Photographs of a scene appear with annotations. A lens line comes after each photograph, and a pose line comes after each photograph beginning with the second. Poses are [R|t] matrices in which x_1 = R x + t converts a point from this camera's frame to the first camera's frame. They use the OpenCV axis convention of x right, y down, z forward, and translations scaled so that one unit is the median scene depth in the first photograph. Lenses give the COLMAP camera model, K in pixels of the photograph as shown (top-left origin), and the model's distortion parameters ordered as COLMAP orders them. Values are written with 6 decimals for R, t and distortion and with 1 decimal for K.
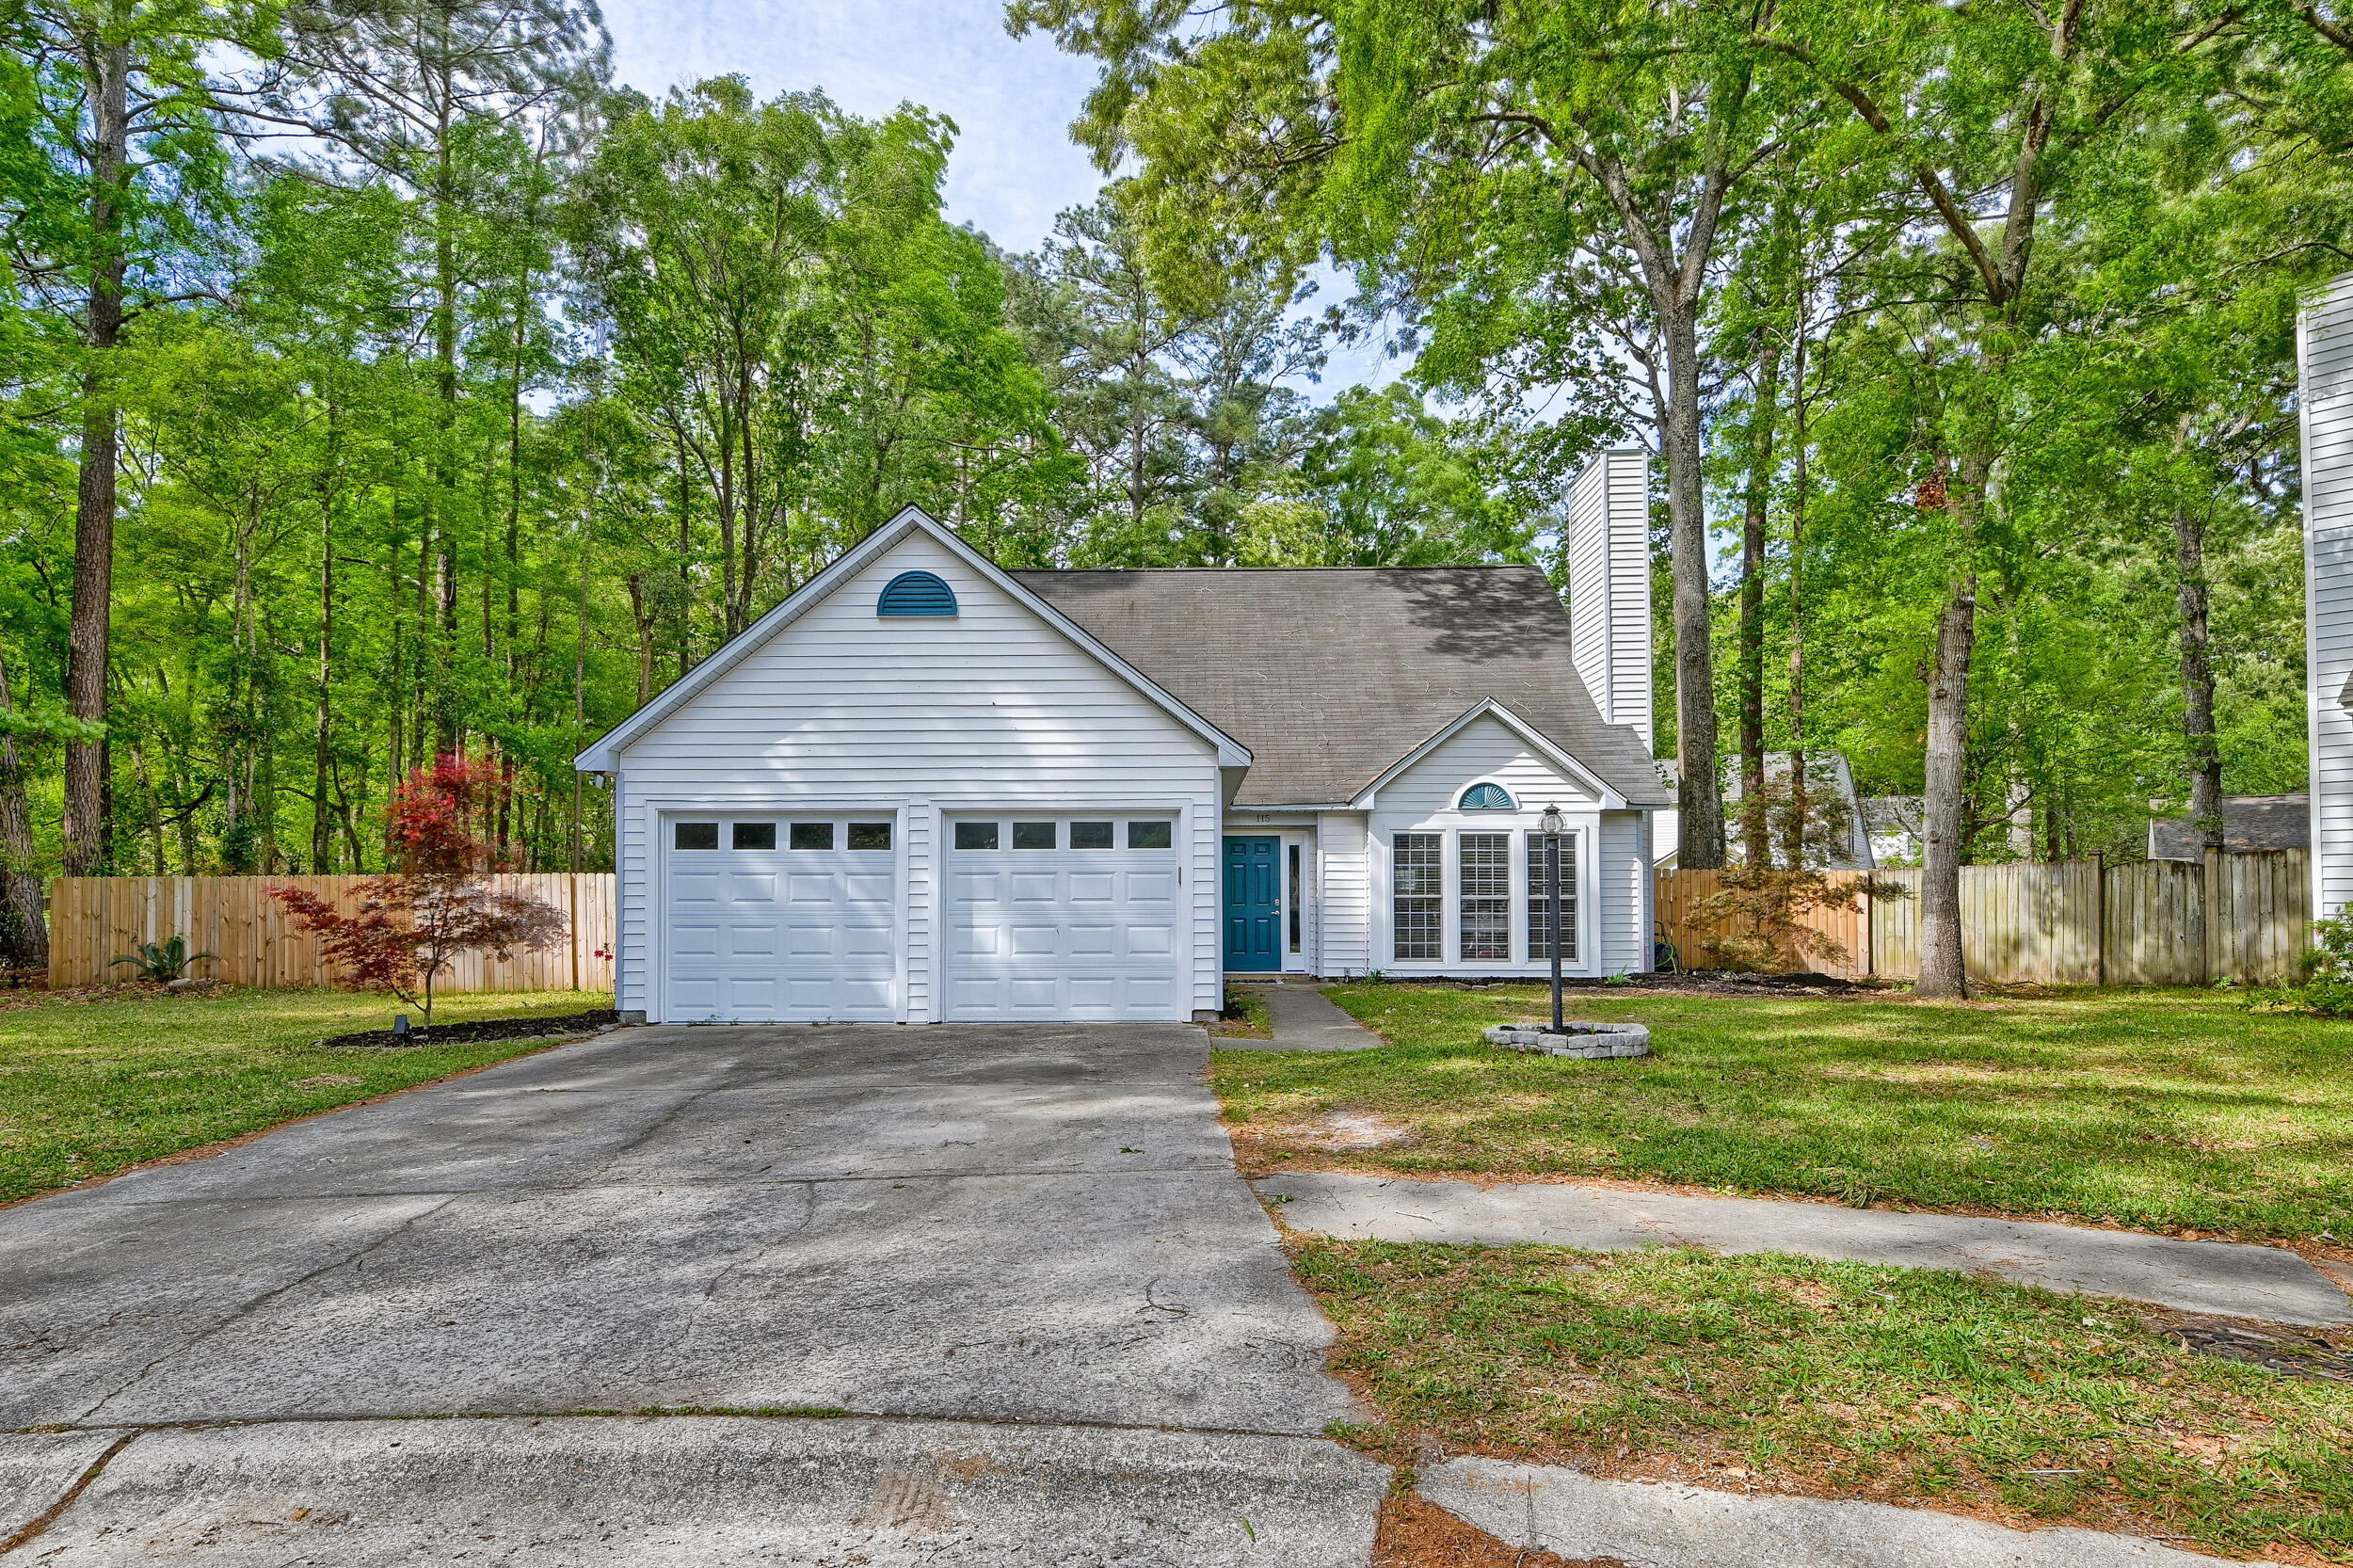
lens RADIAL K [[1308.8, 0, 1170.4], [0, 1308.8, 796.7], [0, 0, 1]] dist [0.004872, 0.003313]
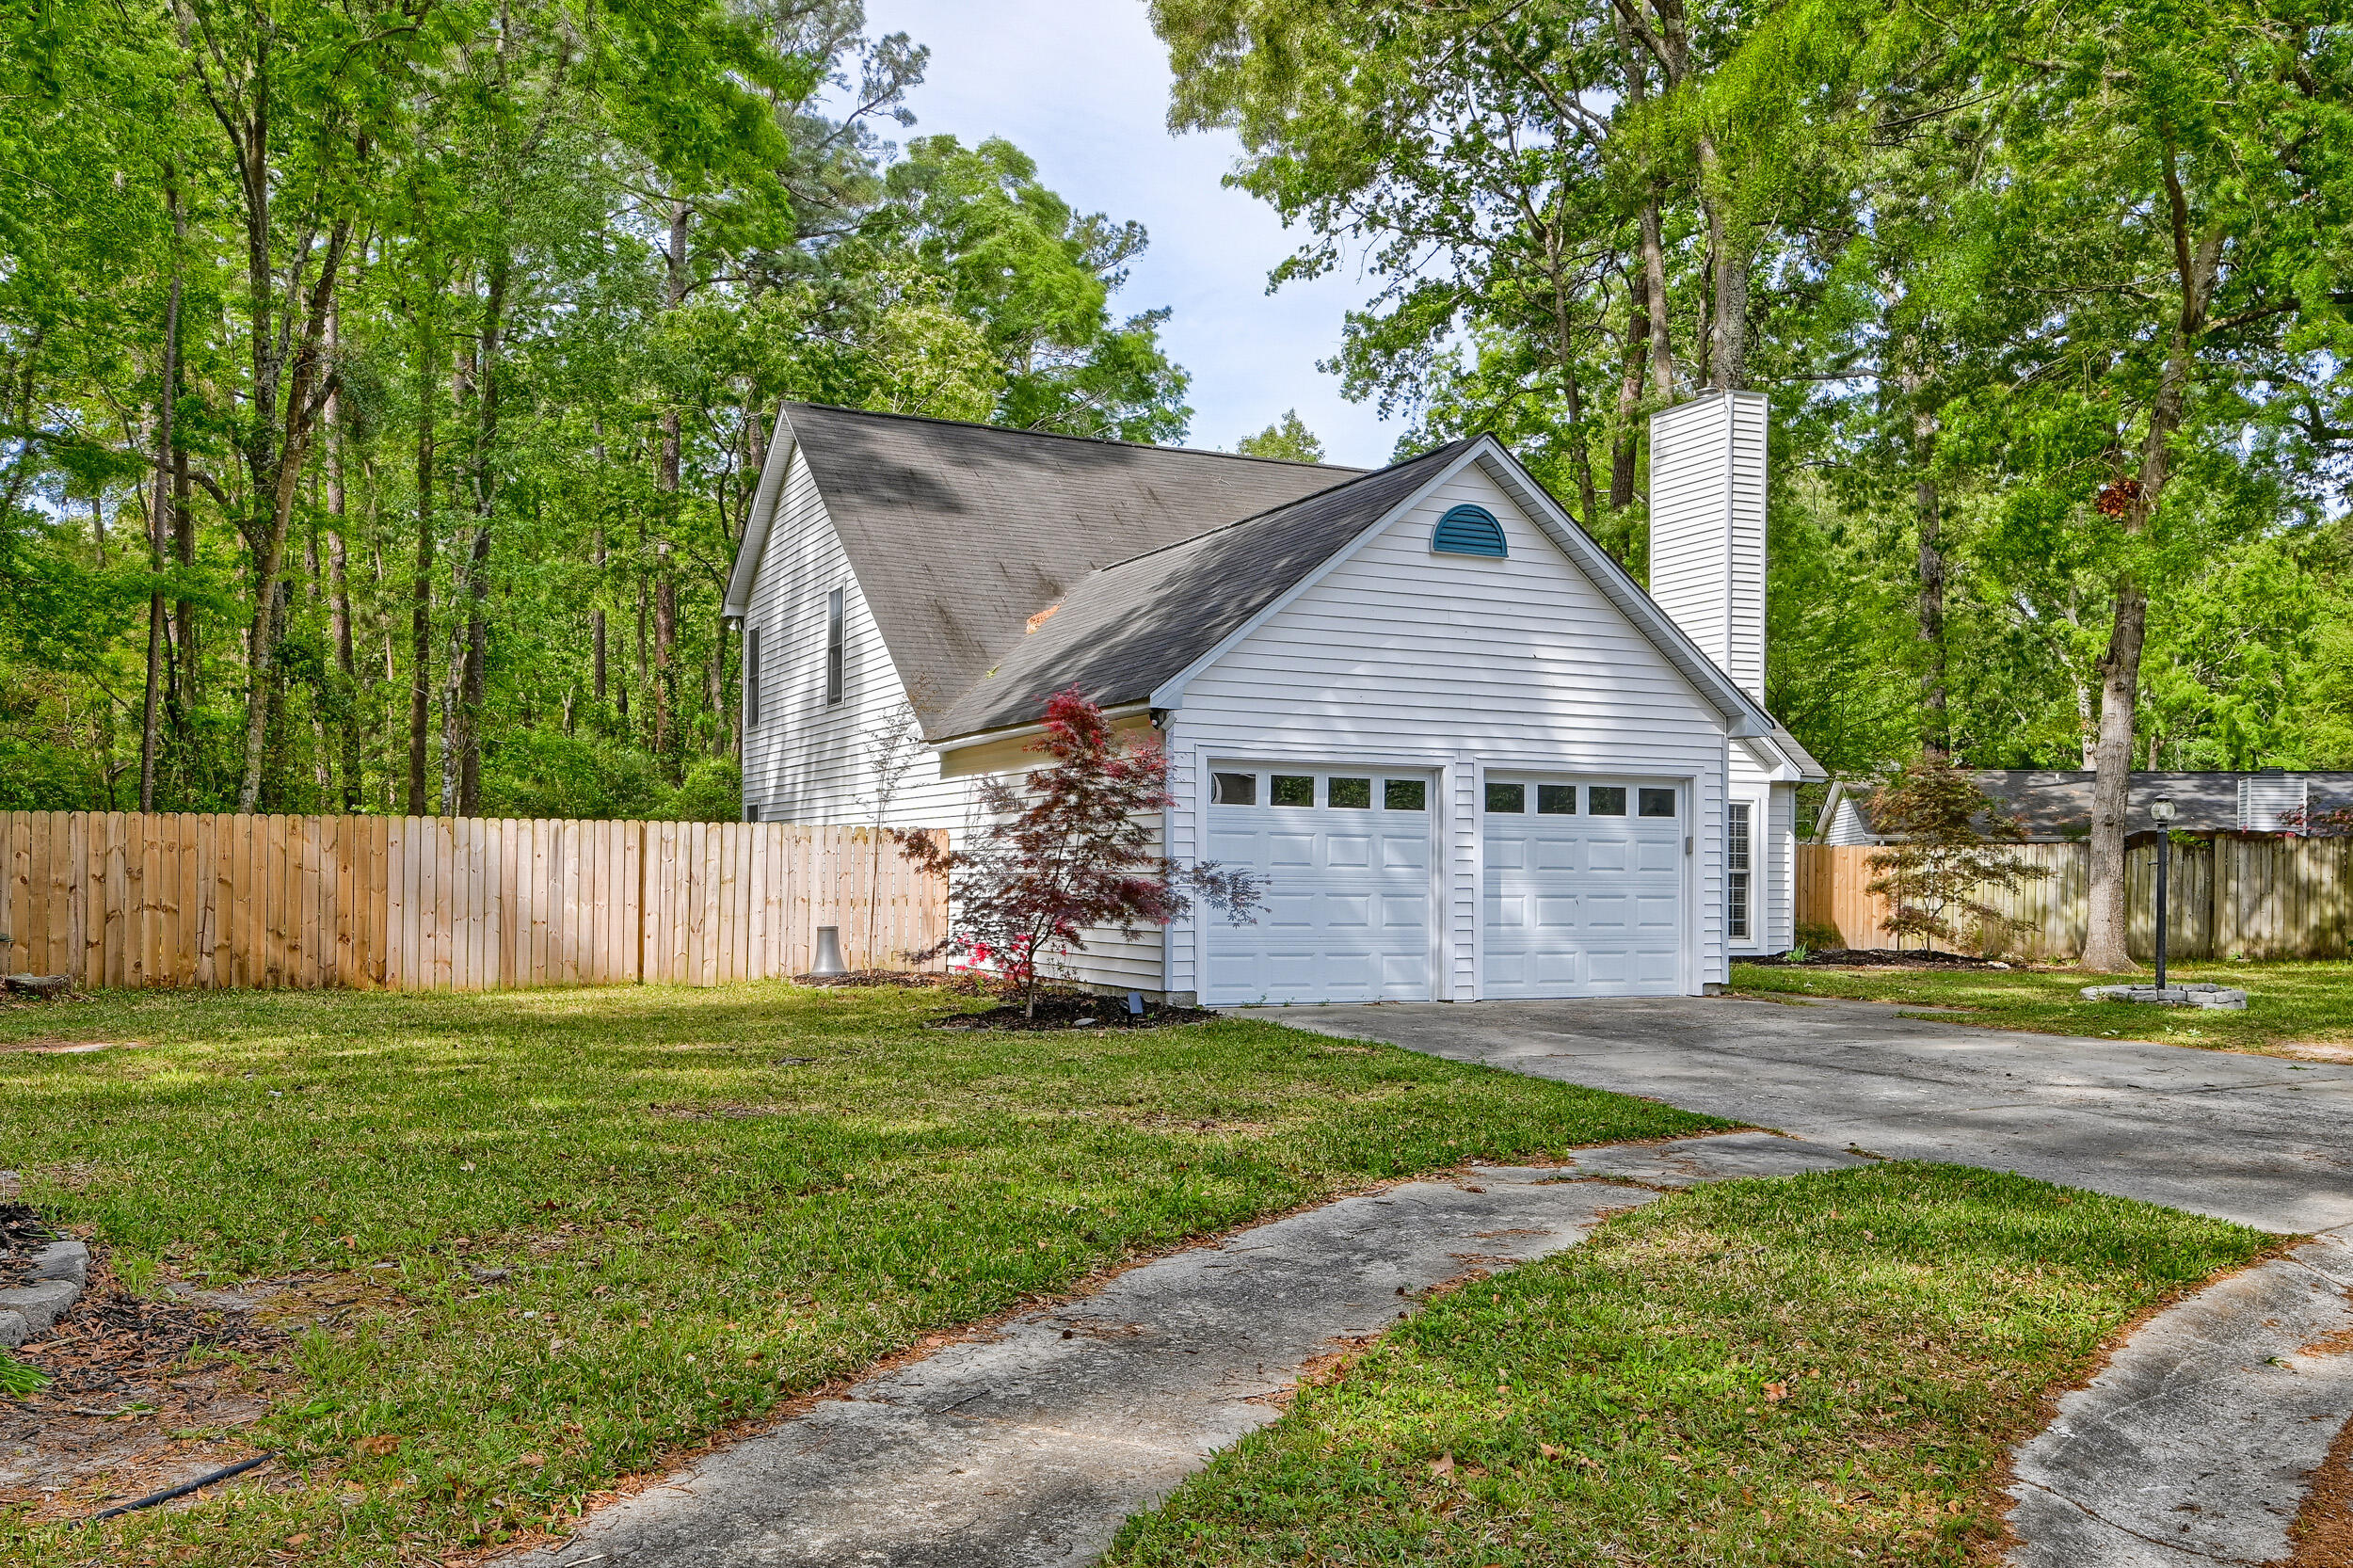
lens RADIAL K [[1977.0, 0, 1198.4], [0, 1977.0, 782.6], [0, 0, 1]] dist [0.050903, 0.012581]
pose [[0.895954, 0.032079, 0.442987, -0.691797], [-0.047783, 0.998561, 0.024330, -0.003205], [-0.441569, -0.042966, 0.896198, -0.109022]]
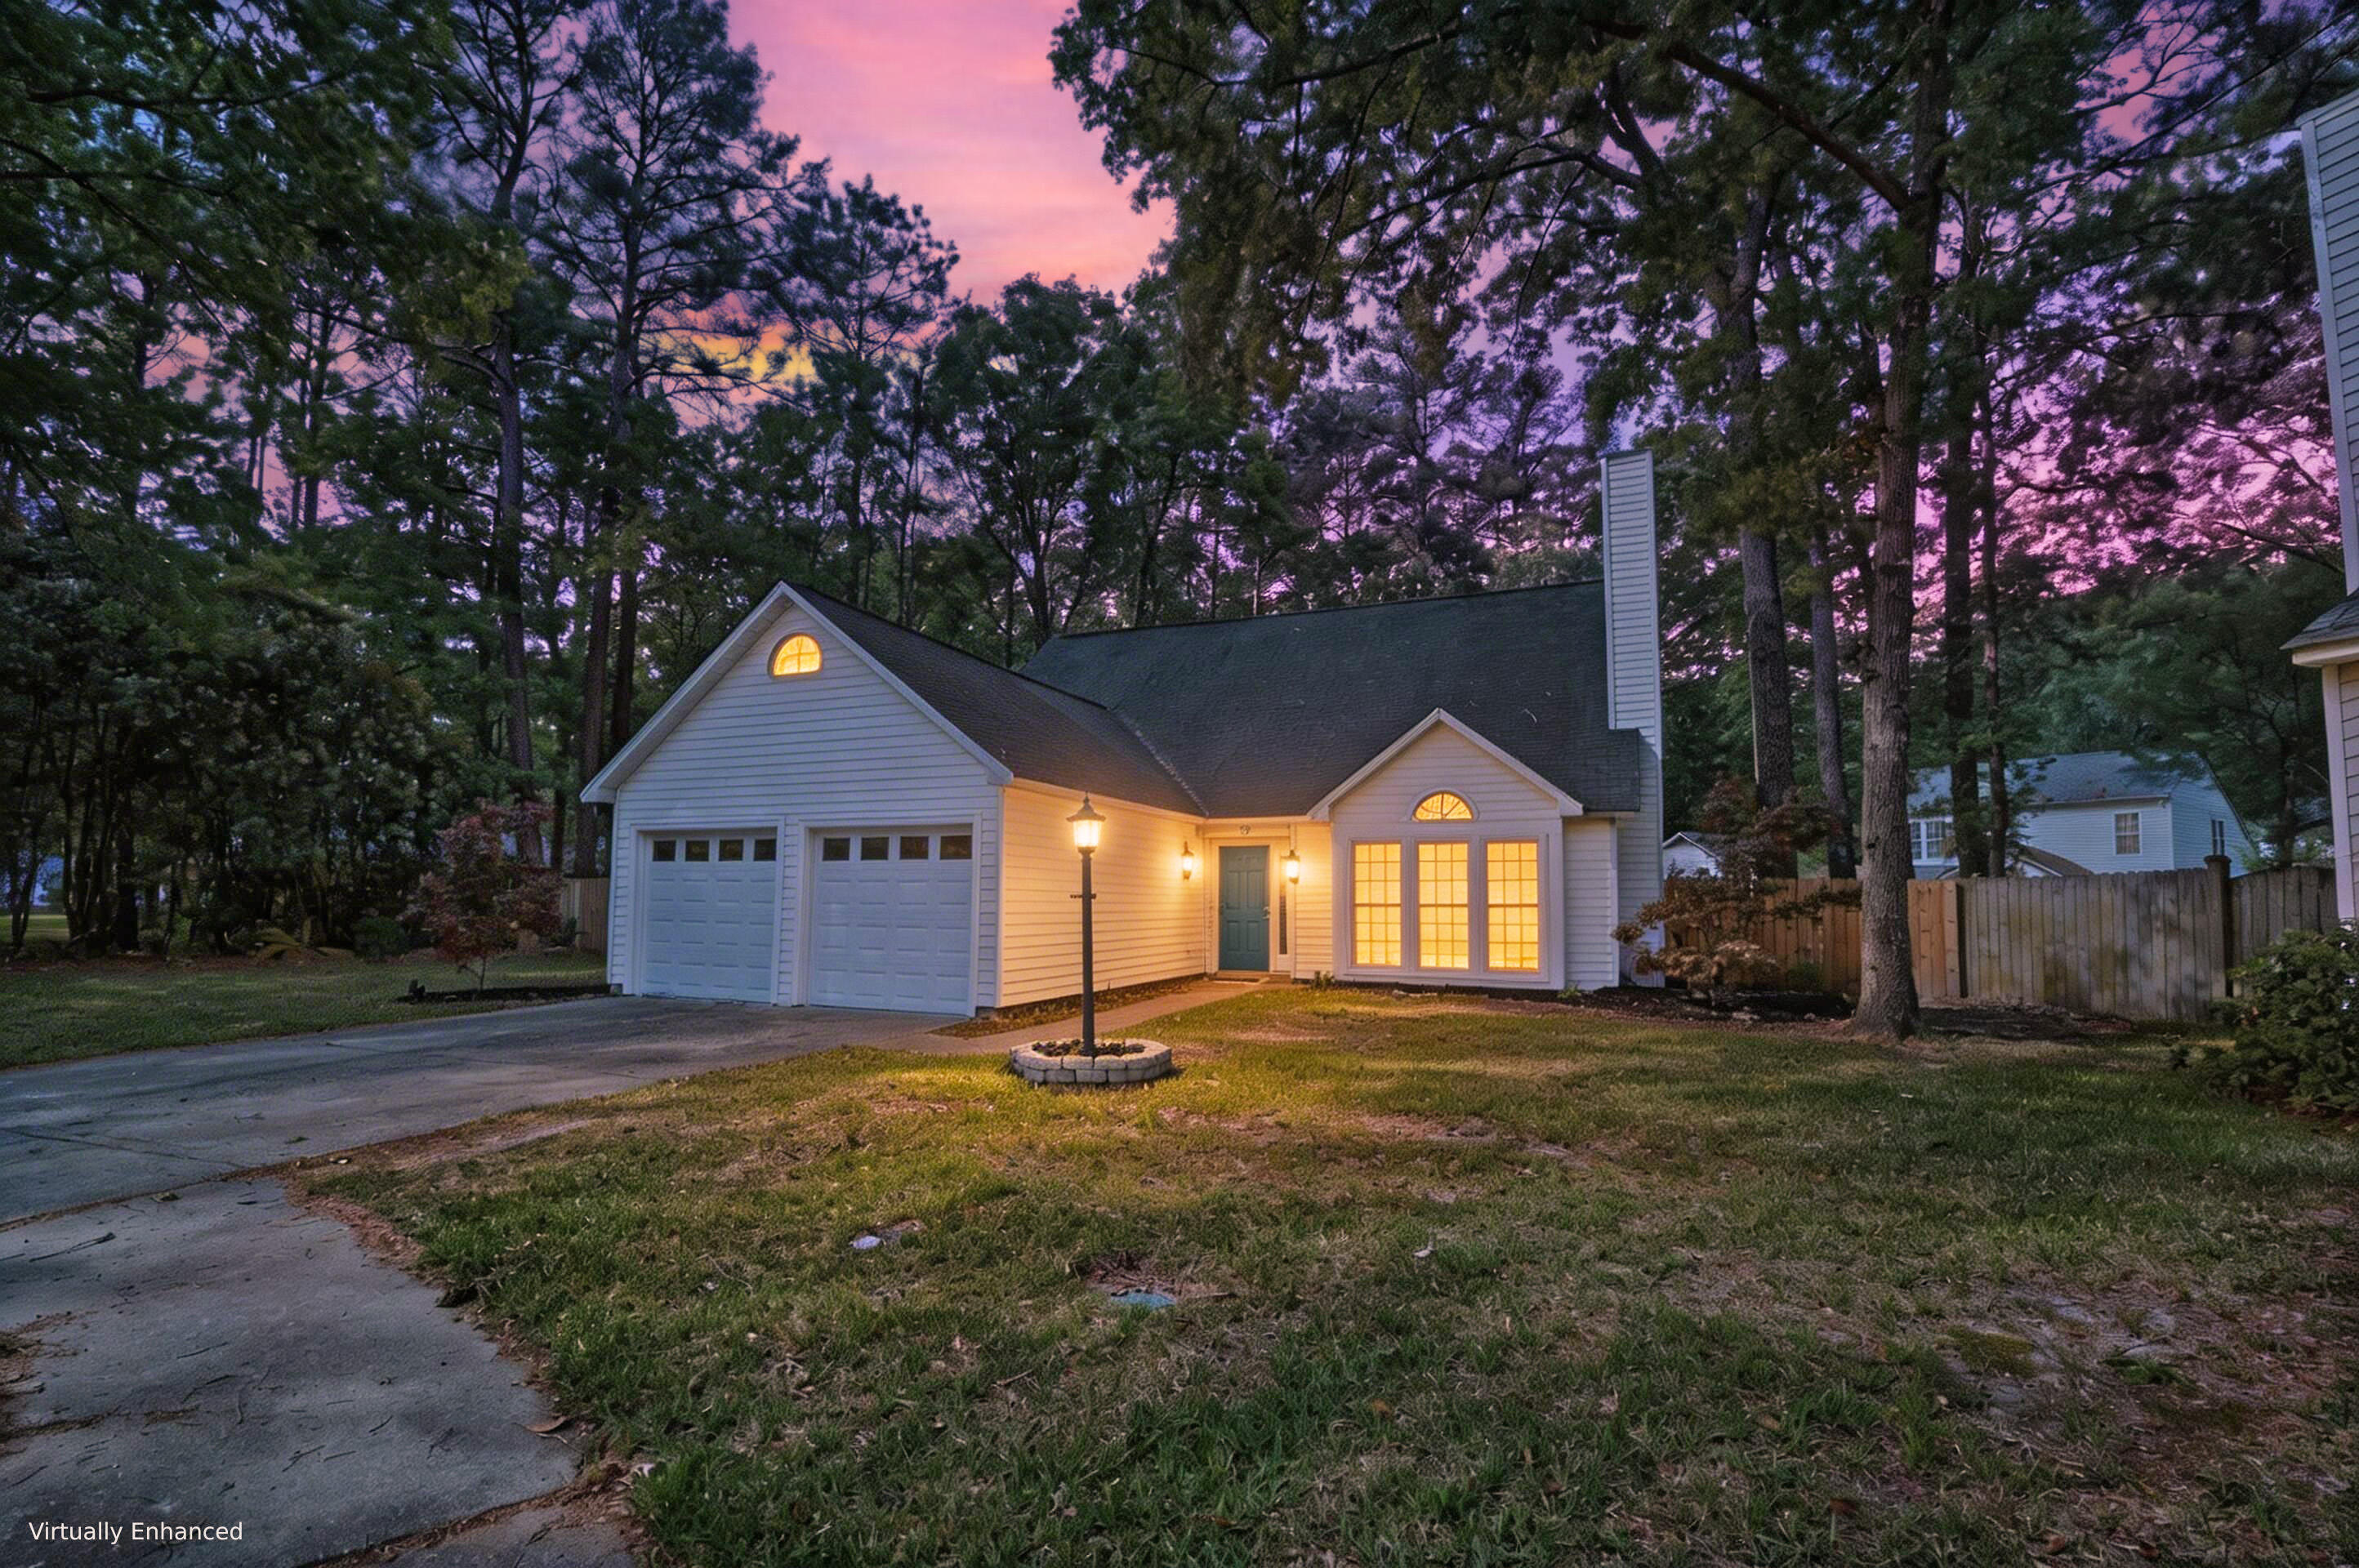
lens RADIAL K [[1066.7, 0, 1190.9], [0, 1066.7, 762.2], [0, 0, 1]] dist [-0.011830, -0.000250]
pose [[0.925765, -0.036444, -0.376339, 0.374819], [0.018755, 0.998545, -0.050562, 0.004291], [0.377634, 0.039750, 0.925101, 0.160110]]
